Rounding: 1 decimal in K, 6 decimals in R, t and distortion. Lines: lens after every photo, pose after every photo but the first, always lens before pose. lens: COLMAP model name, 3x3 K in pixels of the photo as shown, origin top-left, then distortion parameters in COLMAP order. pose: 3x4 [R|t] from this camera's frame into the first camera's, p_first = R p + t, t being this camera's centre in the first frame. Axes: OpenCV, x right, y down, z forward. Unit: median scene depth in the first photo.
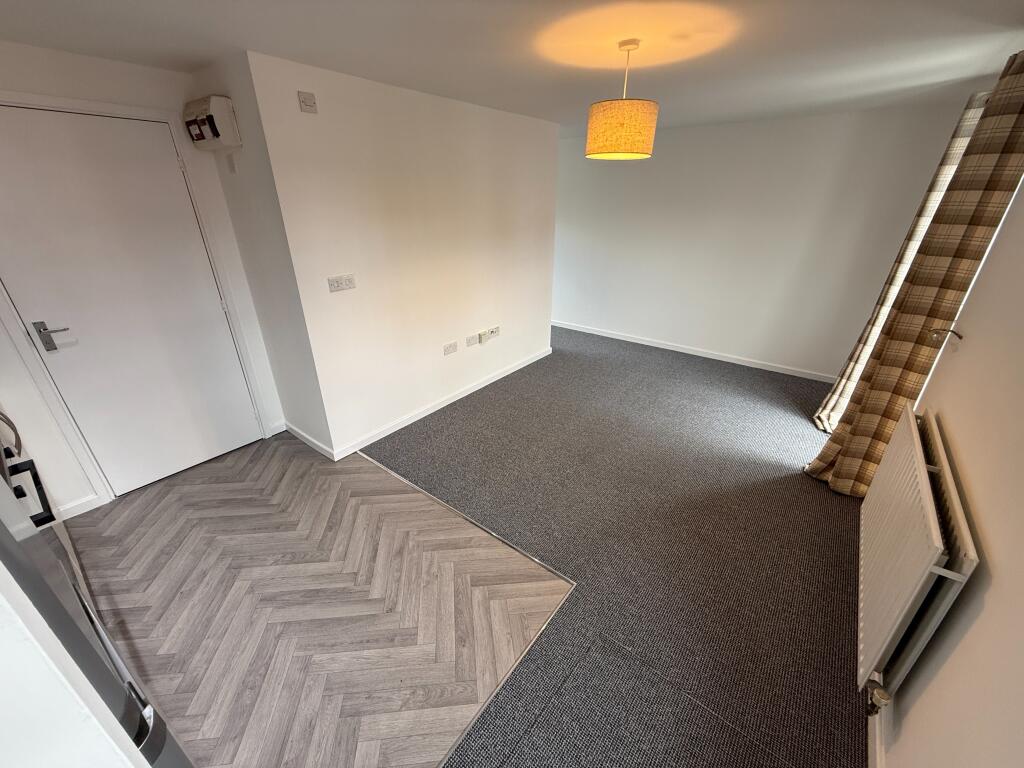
lens RADIAL K [[406.8, 0, 511.2], [0, 406.8, 384.0], [0, 0, 1]] dist [-0.000374, 0.000965]
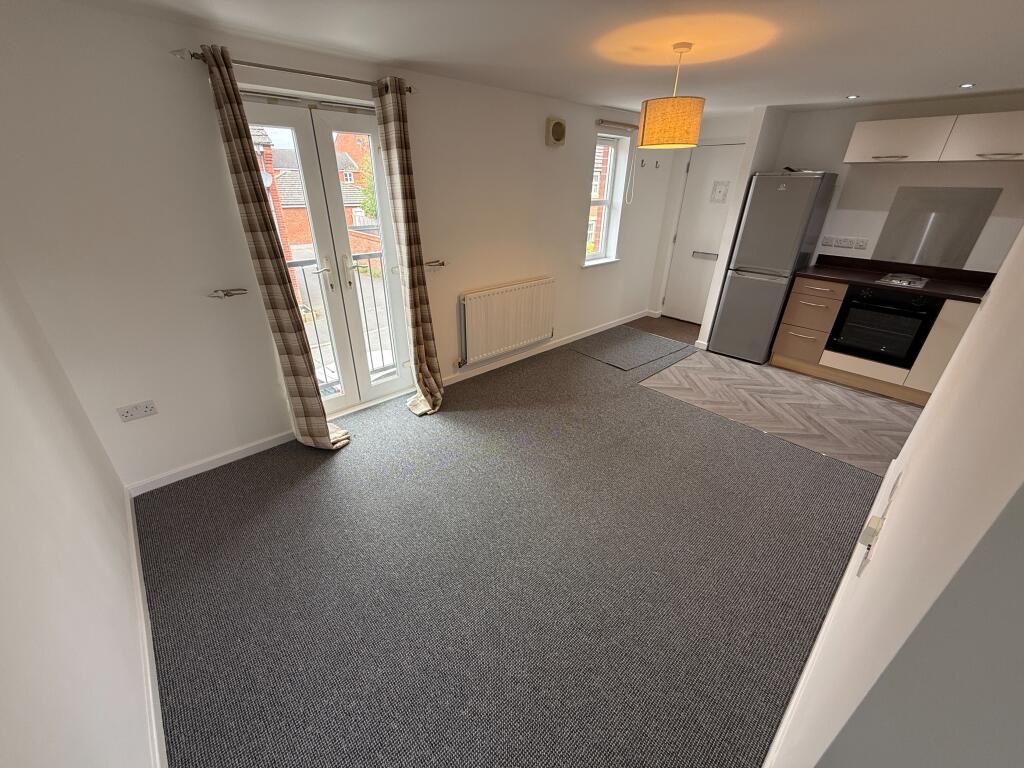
lens RADIAL K [[406.8, 0, 510.8], [0, 406.8, 385.3], [0, 0, 1]] dist [-0.000374, 0.000965]
pose [[-0.986596, -0.084279, 0.139732, 0.461905], [0.056341, 0.627709, 0.776407, -1.017379], [-0.153146, 0.773872, -0.614547, 2.217607]]
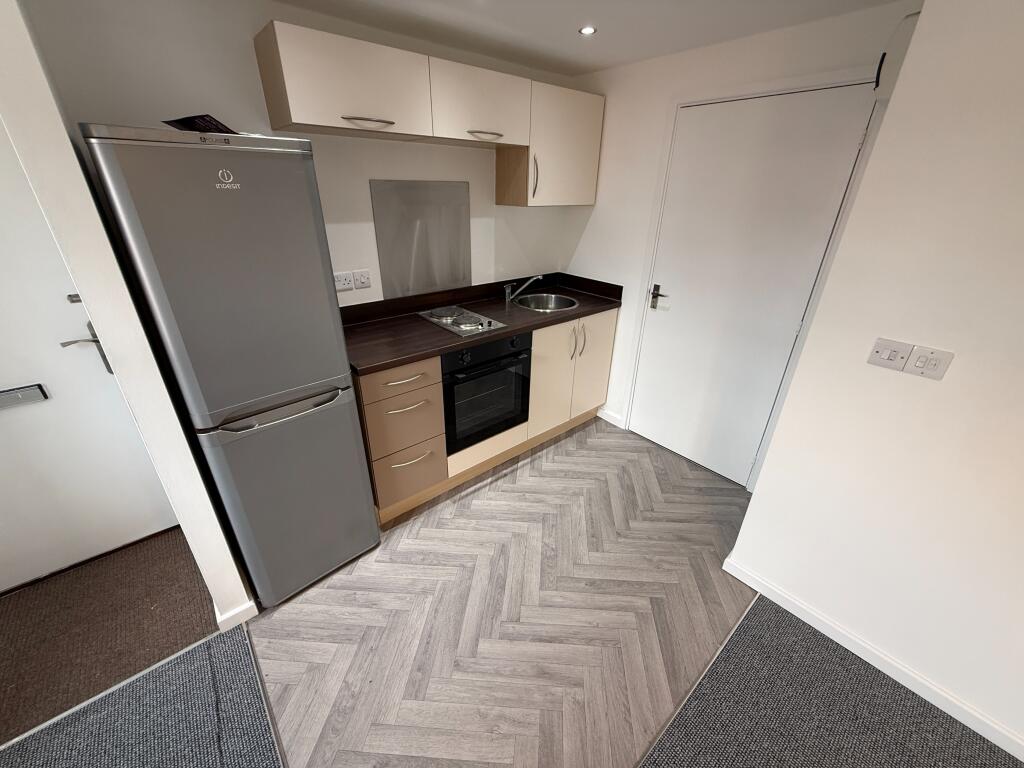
lens RADIAL K [[406.8, 0, 509.8], [0, 406.8, 385.9], [0, 0, 1]] dist [-0.000374, 0.000965]
pose [[-0.200628, 0.429923, -0.880292, 0.165661], [-0.420442, 0.773818, 0.473745, -0.318715], [0.884860, 0.465158, 0.025509, 0.726303]]
